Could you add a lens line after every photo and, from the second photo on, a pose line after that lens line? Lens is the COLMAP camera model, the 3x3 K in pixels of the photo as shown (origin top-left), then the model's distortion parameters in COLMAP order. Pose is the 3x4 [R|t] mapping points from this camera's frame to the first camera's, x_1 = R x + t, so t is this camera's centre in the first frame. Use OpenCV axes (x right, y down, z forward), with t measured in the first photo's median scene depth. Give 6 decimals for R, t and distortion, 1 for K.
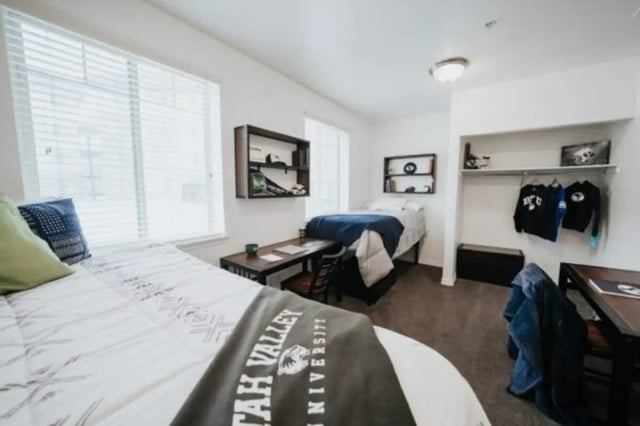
lens RADIAL K [[227.9, 0, 320.0], [0, 227.9, 213.0], [0, 0, 1]] dist [-0.000506, -0.000008]
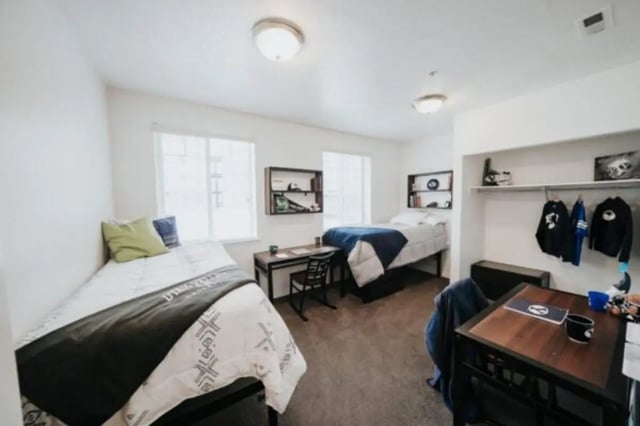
lens RADIAL K [[224.2, 0, 328.9], [0, 224.2, 215.6], [0, 0, 1]] dist [-0.000333, -0.000081]
pose [[0.932264, 0.013509, -0.361526, 0.439007], [-0.022585, 0.999527, -0.020893, -0.028902], [0.361072, 0.027643, 0.932128, -0.178145]]
